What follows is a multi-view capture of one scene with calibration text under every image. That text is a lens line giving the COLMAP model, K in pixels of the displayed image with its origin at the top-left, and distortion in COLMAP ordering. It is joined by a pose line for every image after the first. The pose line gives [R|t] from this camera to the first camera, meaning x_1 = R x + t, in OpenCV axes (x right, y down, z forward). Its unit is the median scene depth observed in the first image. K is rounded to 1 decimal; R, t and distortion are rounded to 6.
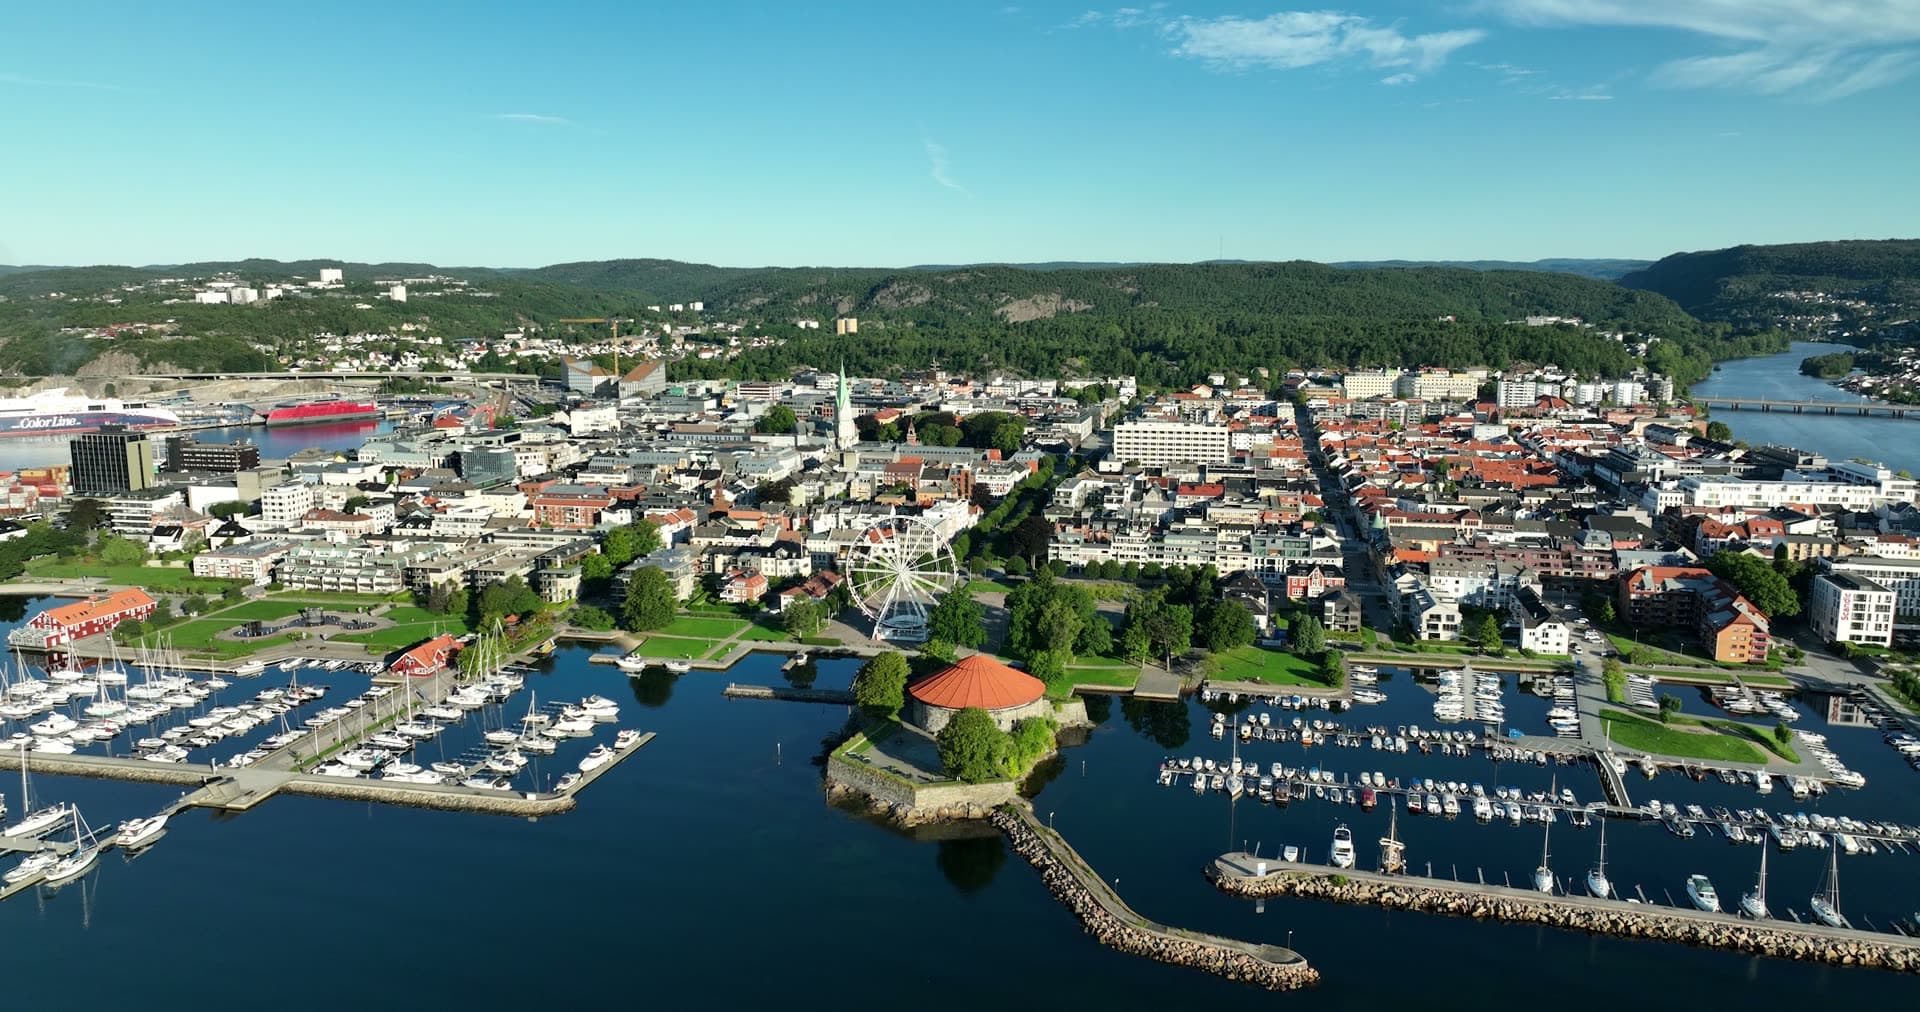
lens RADIAL K [[1344.8, 0, 960.0], [0, 1344.8, 506.0], [0, 0, 1]] dist [0.003913, 0.008417]
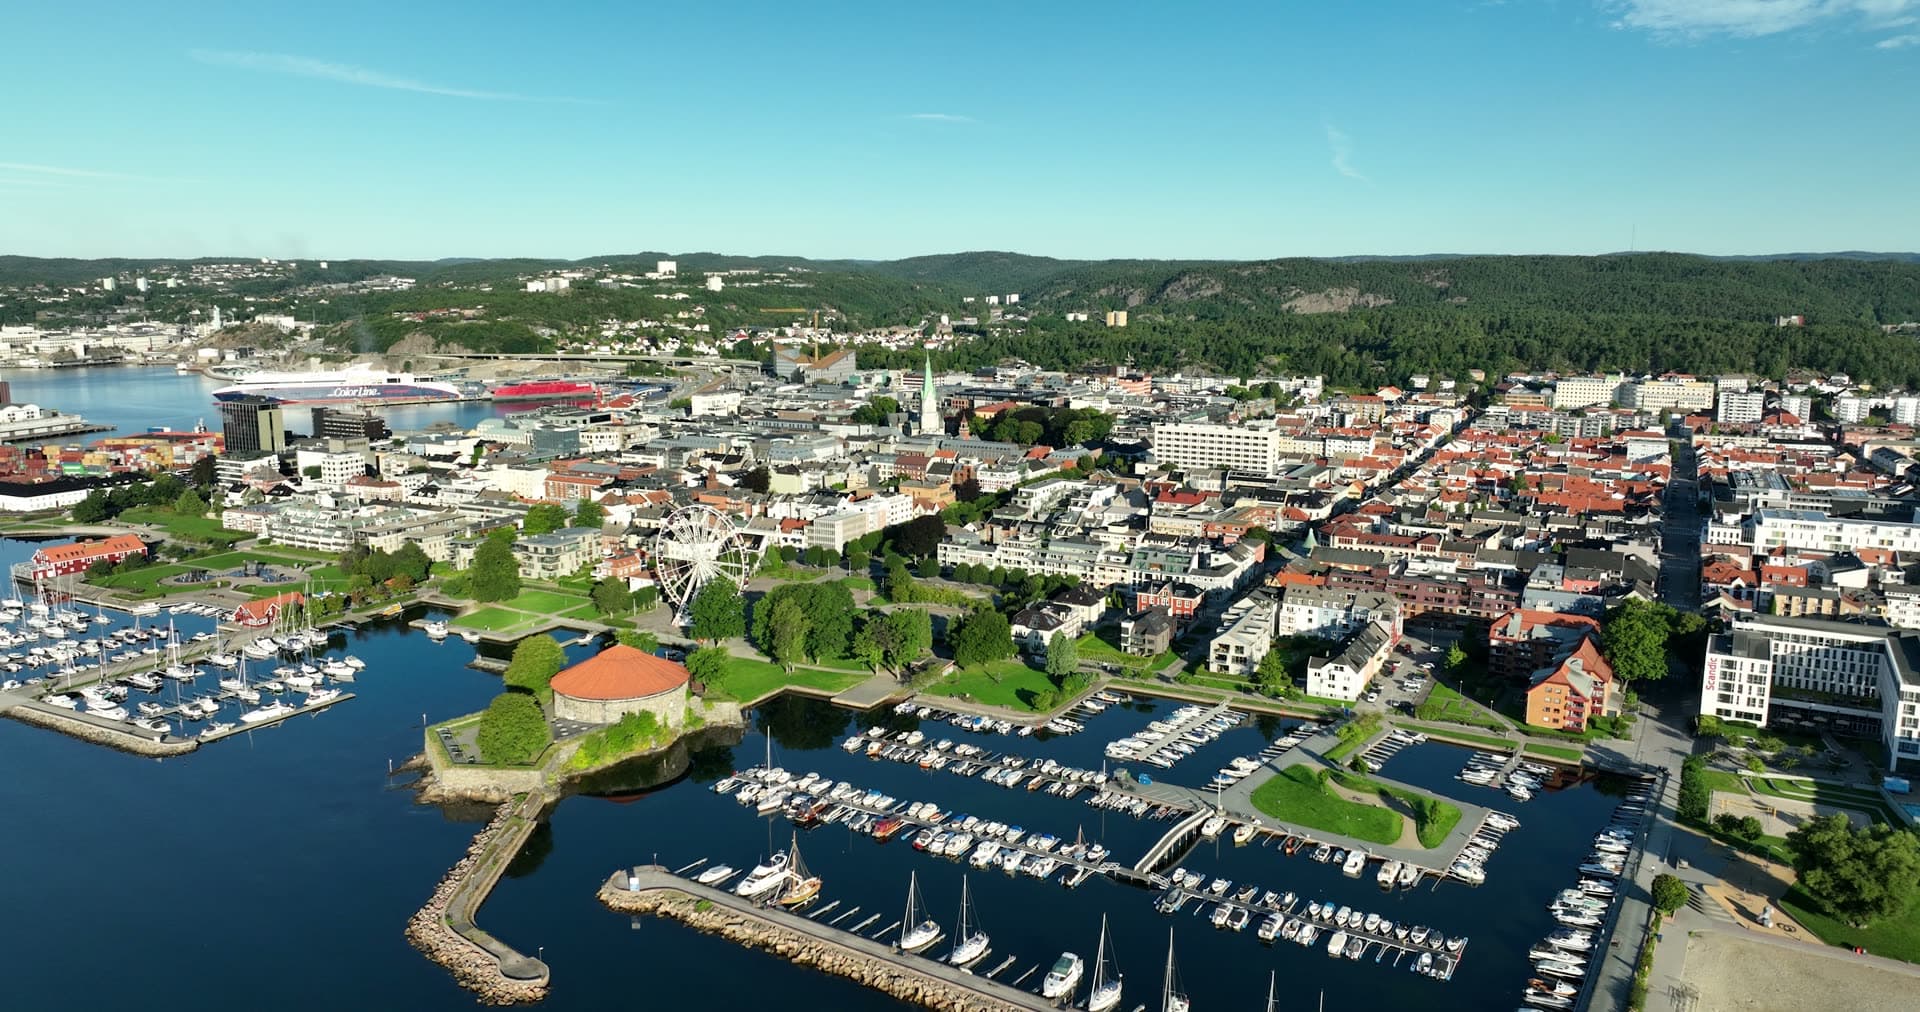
lens RADIAL K [[1344.8, 0, 960.0], [0, 1344.8, 506.0], [0, 0, 1]] dist [0.003913, 0.008417]
pose [[0.960618, 0.050800, -0.273188, 0.165279], [-0.049315, 0.998707, 0.012302, -0.005641], [0.273460, 0.001655, 0.961882, 0.032260]]
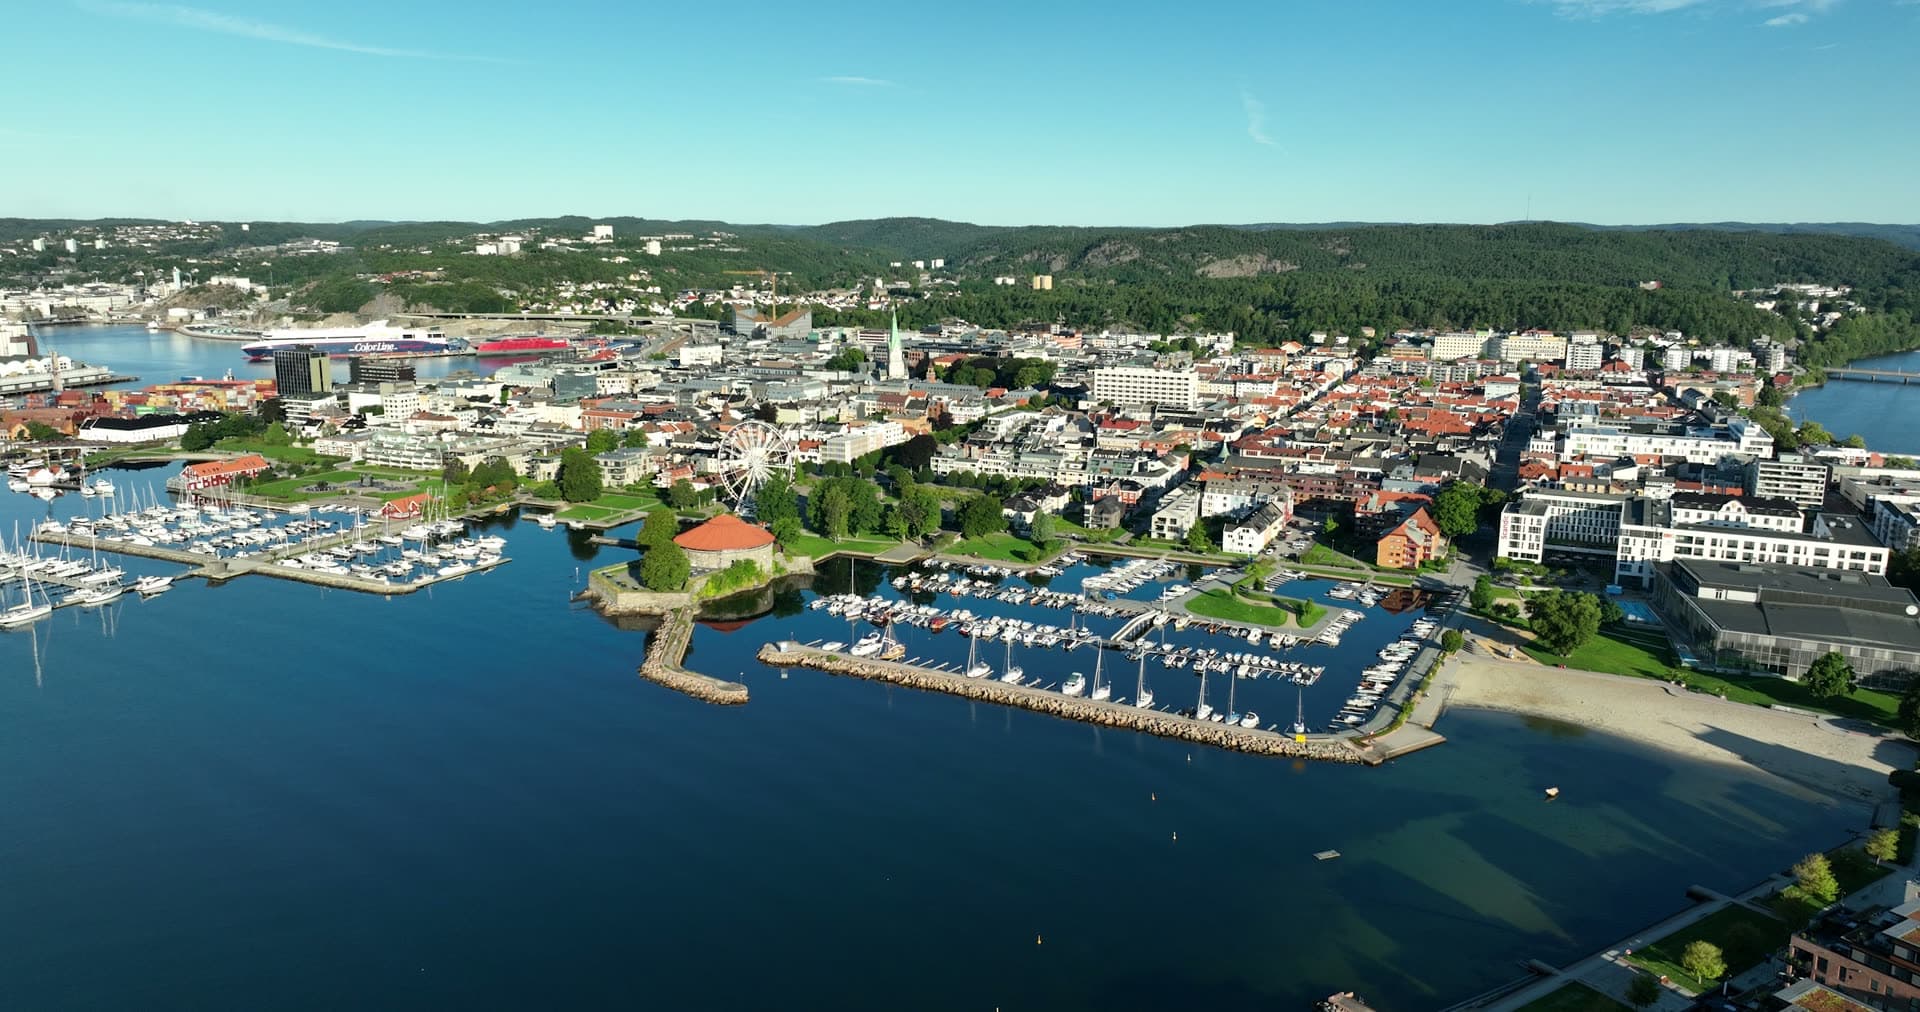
lens RADIAL K [[1344.8, 0, 960.0], [0, 1344.8, 506.0], [0, 0, 1]] dist [0.003913, 0.008417]
pose [[0.976115, 0.050147, -0.211386, 0.167837], [-0.043882, 0.998450, 0.034230, 0.014117], [0.212775, -0.024137, 0.976803, -0.088046]]
